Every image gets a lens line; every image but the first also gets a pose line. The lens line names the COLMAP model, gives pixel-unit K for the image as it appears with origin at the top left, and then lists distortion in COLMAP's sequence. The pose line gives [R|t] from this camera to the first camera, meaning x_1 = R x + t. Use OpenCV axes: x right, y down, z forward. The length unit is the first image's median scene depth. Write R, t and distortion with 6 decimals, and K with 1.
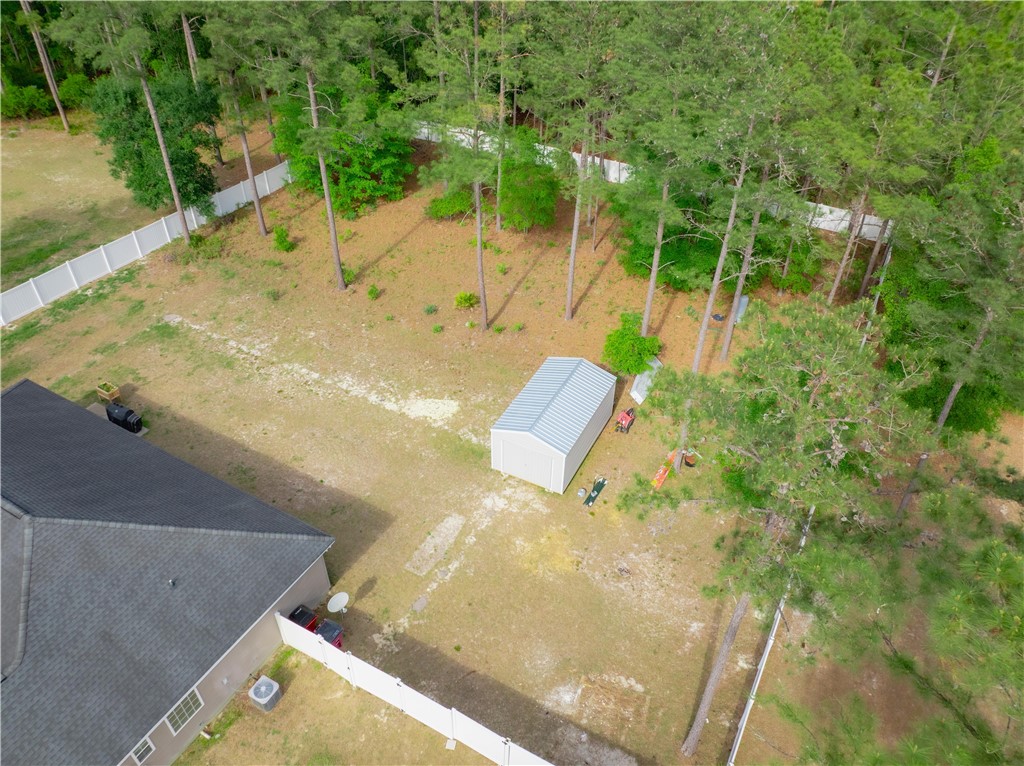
lens RADIAL K [[718.2, 0, 514.4], [0, 718.2, 379.5], [0, 0, 1]] dist [-0.049797, 0.017706]
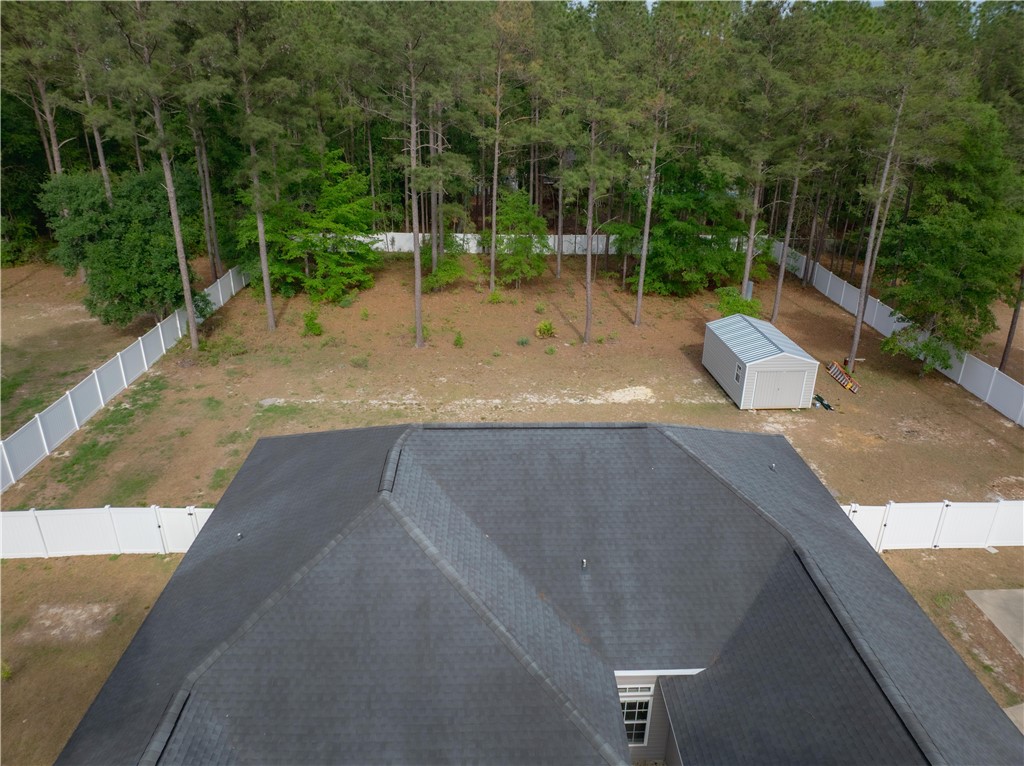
lens RADIAL K [[718.2, 0, 508.5], [0, 718.2, 381.6], [0, 0, 1]] dist [-0.049797, 0.017706]
pose [[0.860098, -0.202815, 0.468079, -0.659620], [0.315489, 0.932530, -0.175654, 0.132029], [-0.400872, 0.298754, 0.866053, 0.168126]]
